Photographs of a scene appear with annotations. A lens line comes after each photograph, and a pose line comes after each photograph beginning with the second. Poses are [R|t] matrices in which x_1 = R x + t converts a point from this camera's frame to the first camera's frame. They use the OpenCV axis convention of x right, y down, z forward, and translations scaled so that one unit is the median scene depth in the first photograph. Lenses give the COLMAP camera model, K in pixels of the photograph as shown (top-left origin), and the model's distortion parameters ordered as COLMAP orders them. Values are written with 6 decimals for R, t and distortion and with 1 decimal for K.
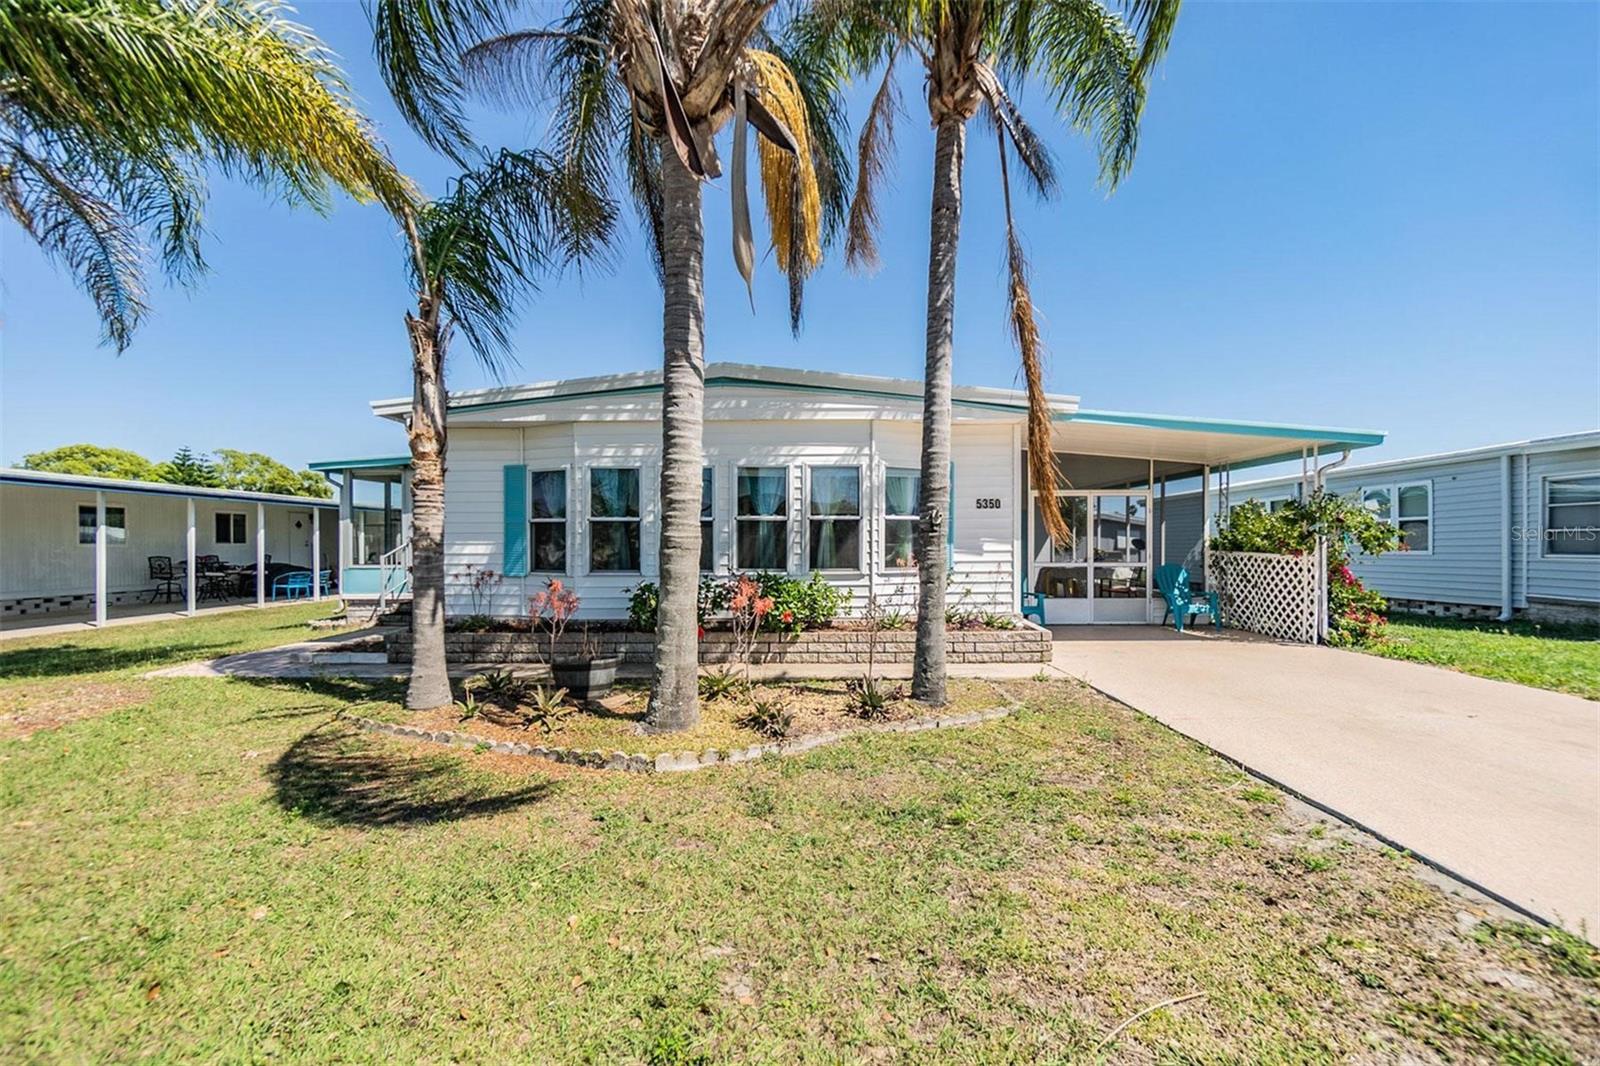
lens RADIAL K [[702.8, 0, 794.7], [0, 702.8, 546.0], [0, 0, 1]] dist [-0.003011, -0.000737]
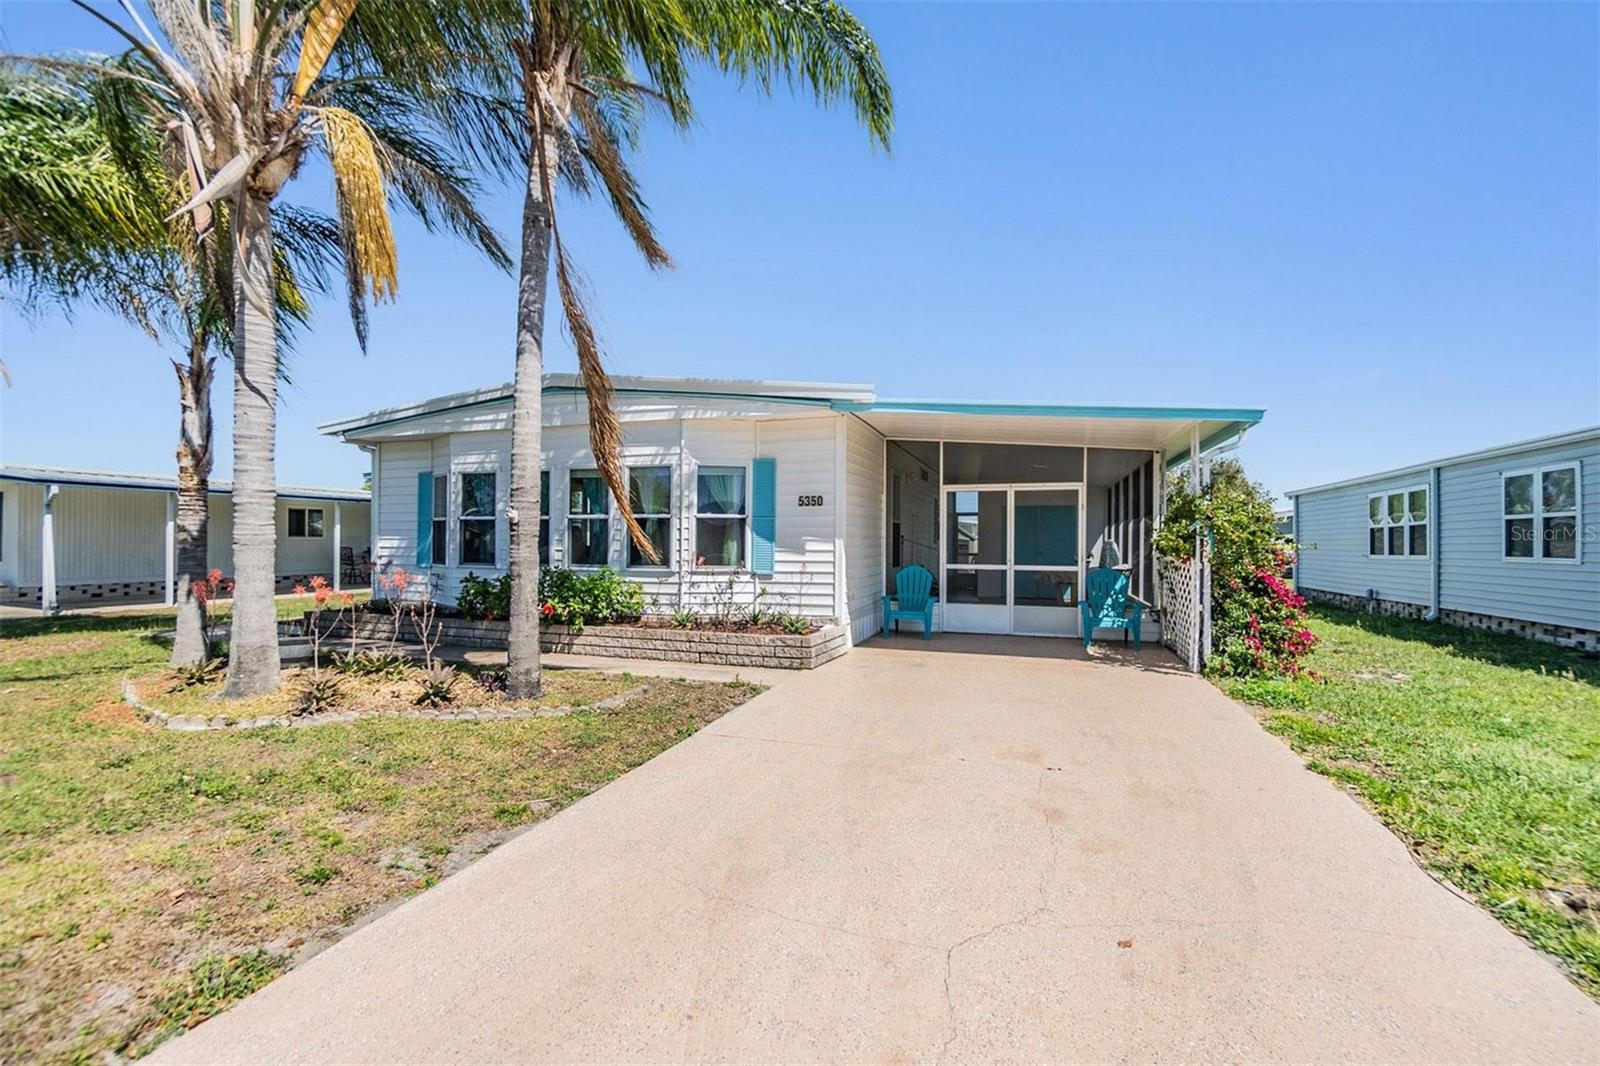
lens RADIAL K [[702.8, 0, 799.9], [0, 702.8, 533.4], [0, 0, 1]] dist [-0.003011, -0.000737]
pose [[0.947496, 0.006057, -0.319710, 0.592644], [-0.009613, 0.999908, -0.009544, -0.007174], [0.319623, 0.012116, 0.947467, 0.096649]]
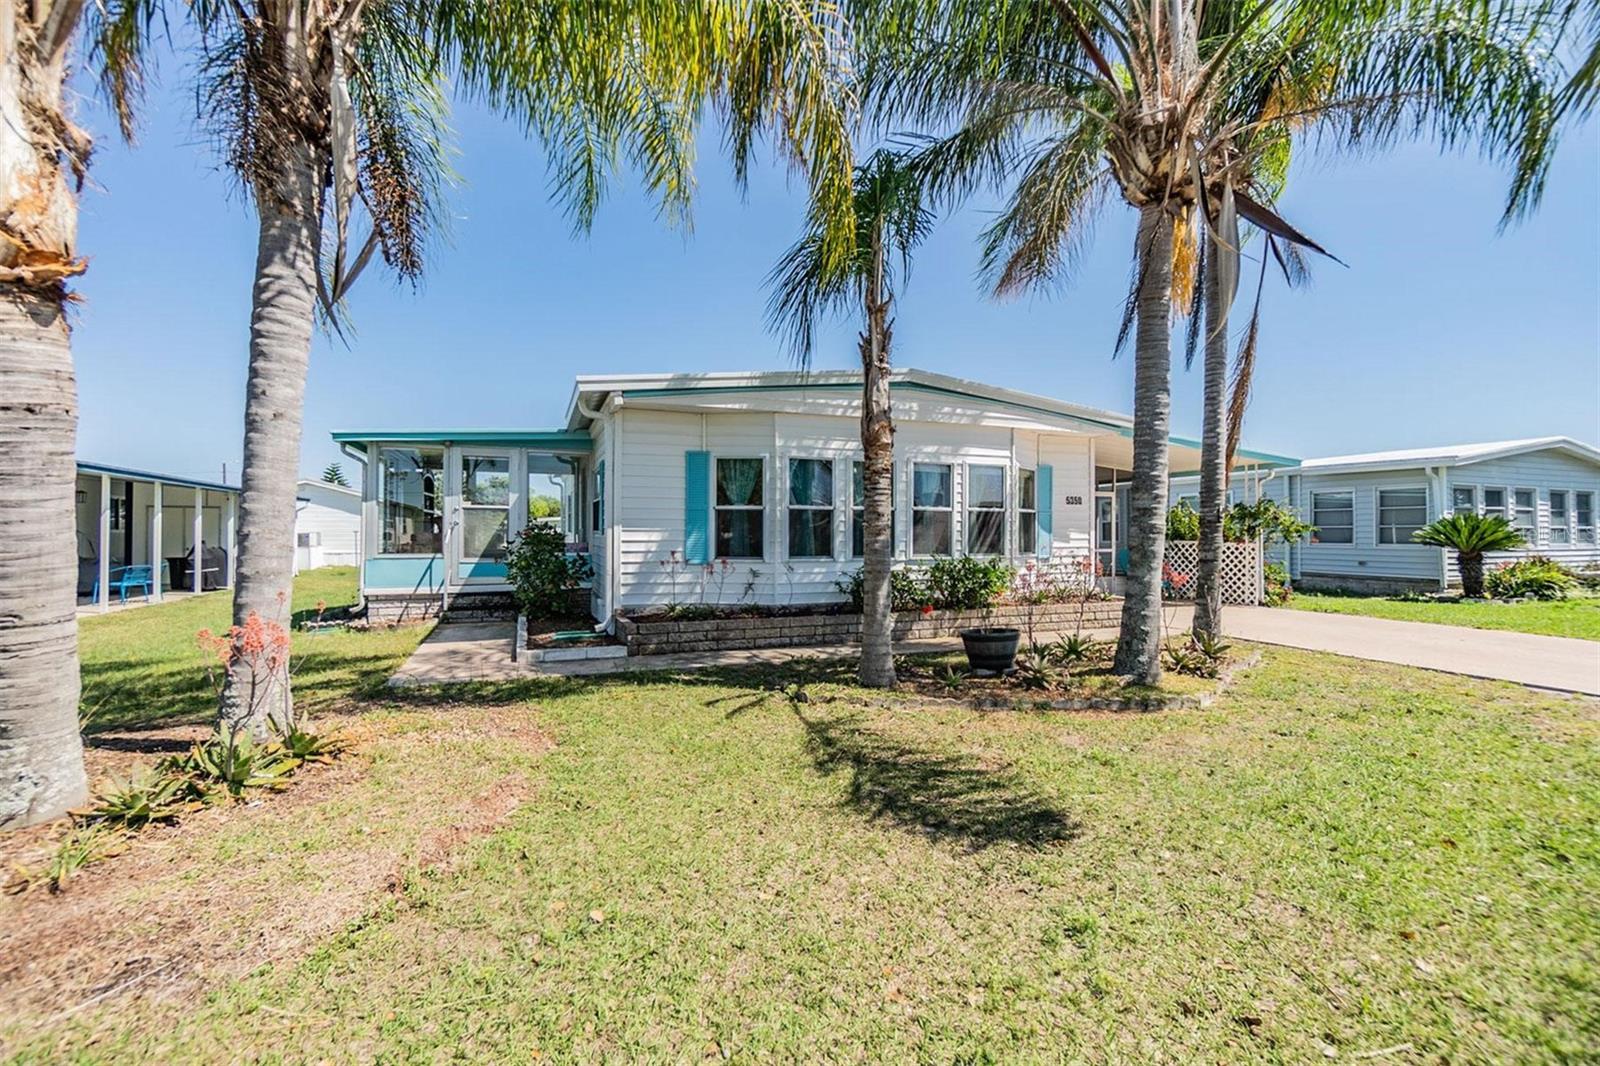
lens RADIAL K [[702.8, 0, 798.2], [0, 702.8, 530.2], [0, 0, 1]] dist [-0.003011, -0.000737]
pose [[0.929983, 0.006932, 0.367537, -0.656852], [-0.004279, 0.999959, -0.008032, 0.003761], [-0.367577, 0.005897, 0.929974, 0.031987]]
